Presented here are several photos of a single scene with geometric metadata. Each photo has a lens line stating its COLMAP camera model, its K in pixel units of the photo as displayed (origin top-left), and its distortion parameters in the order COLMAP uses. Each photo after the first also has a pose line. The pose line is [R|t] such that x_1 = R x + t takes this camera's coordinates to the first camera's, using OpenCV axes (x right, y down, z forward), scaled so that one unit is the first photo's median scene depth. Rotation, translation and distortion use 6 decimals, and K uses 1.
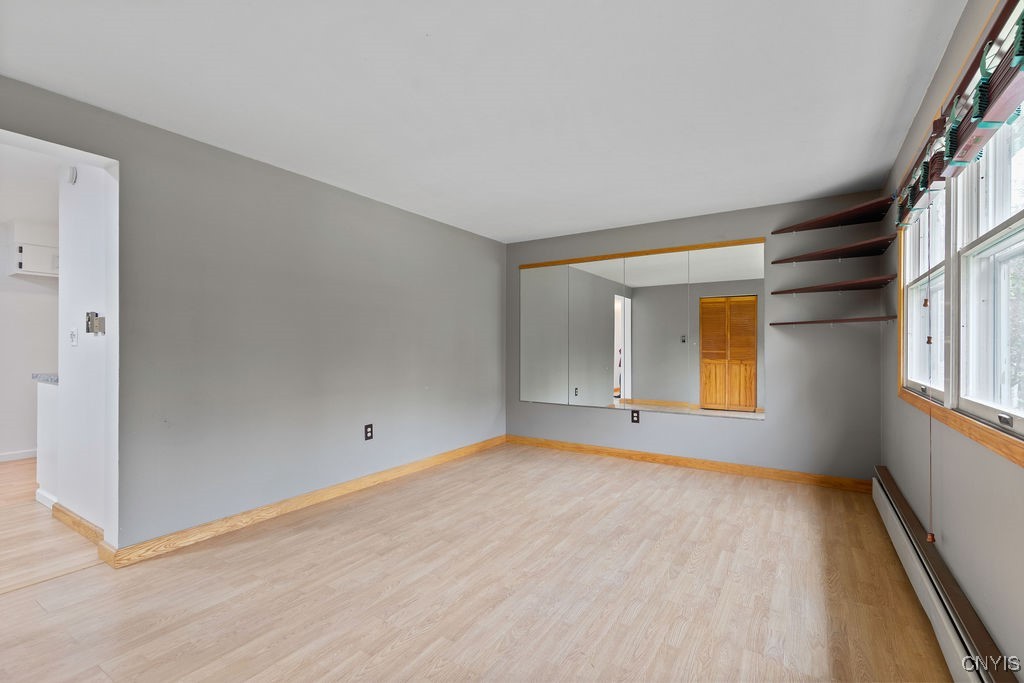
lens RADIAL K [[461.9, 0, 510.3], [0, 461.9, 347.0], [0, 0, 1]] dist [0.002038, -0.000194]
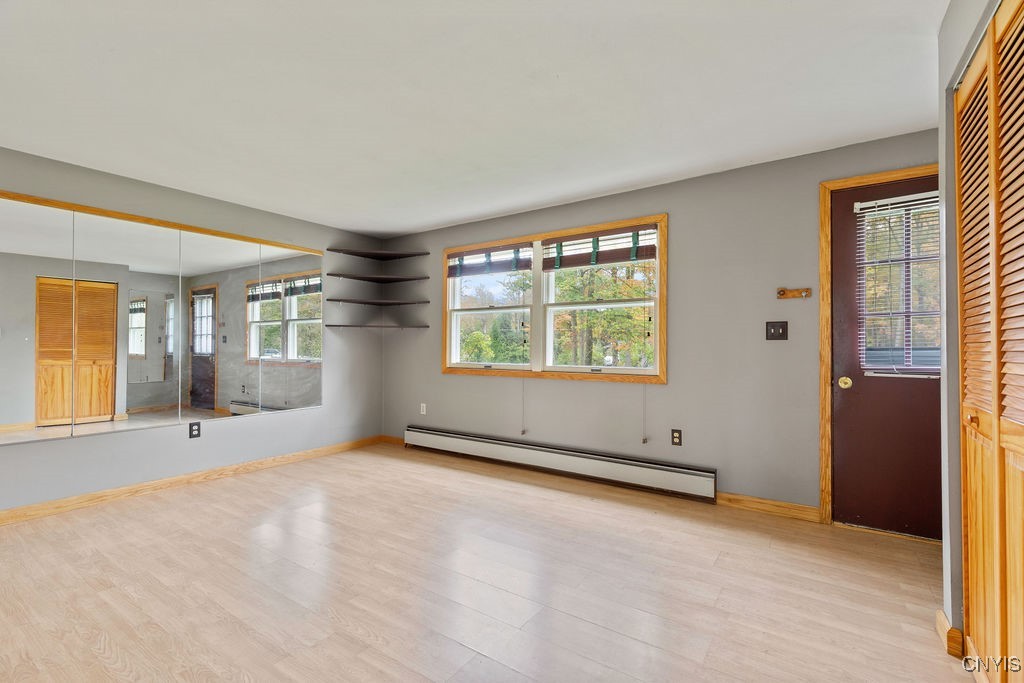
lens RADIAL K [[461.9, 0, 510.4], [0, 461.9, 341.0], [0, 0, 1]] dist [0.002038, -0.000194]
pose [[0.017132, 0.009162, 0.999811, -0.703340], [-0.004249, 0.999950, -0.009090, -0.001955], [-0.999844, -0.004092, 0.017170, 0.561772]]
